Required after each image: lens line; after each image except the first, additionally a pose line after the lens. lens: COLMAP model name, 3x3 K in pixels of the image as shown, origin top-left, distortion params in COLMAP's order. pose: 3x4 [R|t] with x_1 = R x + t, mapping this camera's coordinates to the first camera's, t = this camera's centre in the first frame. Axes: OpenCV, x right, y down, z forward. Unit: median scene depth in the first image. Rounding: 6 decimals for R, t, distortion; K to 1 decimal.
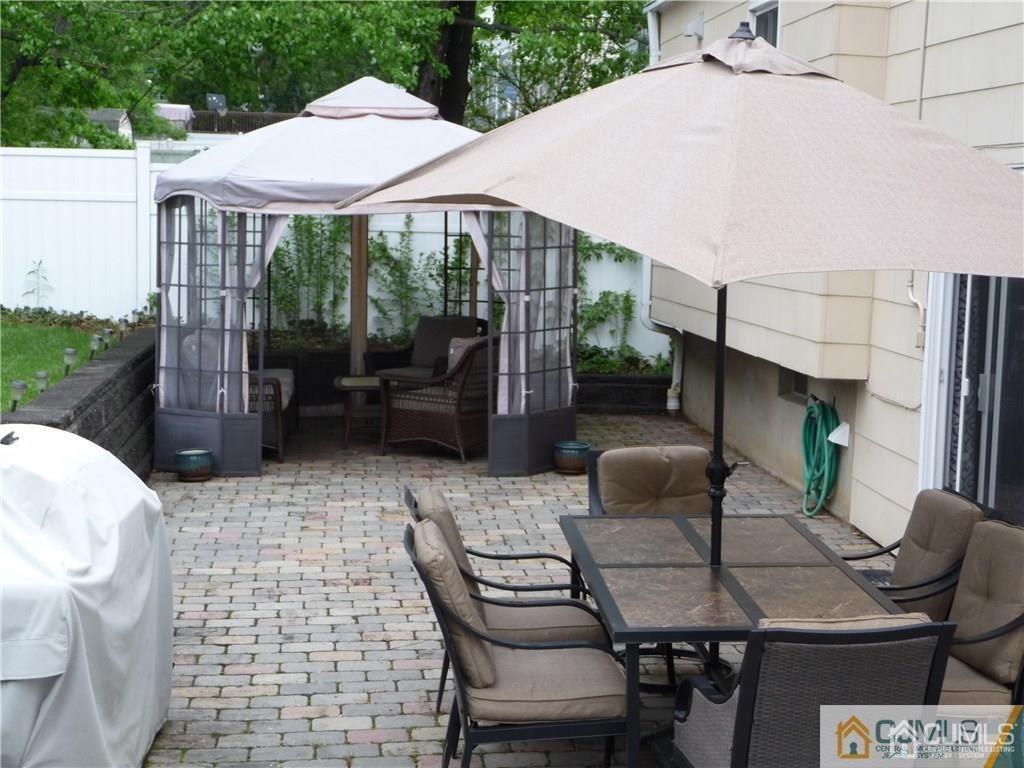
lens RADIAL K [[1719.4, 0, 512.6], [0, 1719.4, 385.6], [0, 0, 1]] dist [-0.017196, 0.000000]
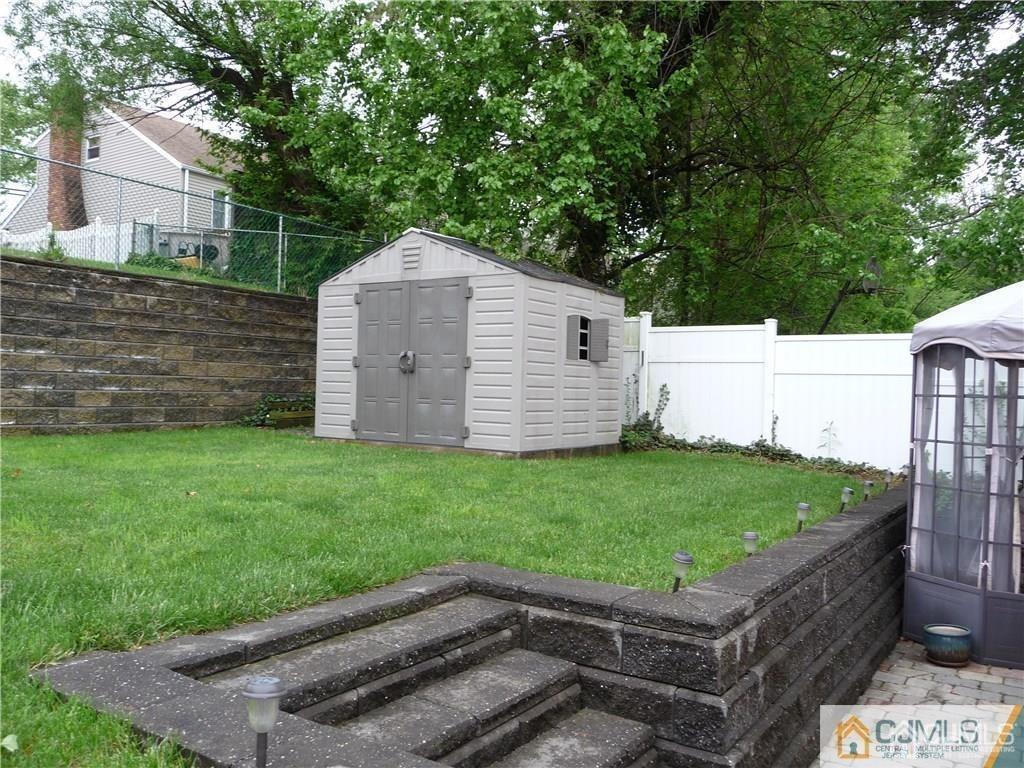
lens RADIAL K [[852.1, 0, 510.0], [0, 852.1, 393.8], [0, 0, 1]] dist [0.001796, -0.018201]
pose [[0.774302, -0.002358, -0.632812, -0.081288], [-0.071213, 0.993316, -0.090836, -0.025588], [0.628797, 0.115399, 0.768959, 0.498940]]
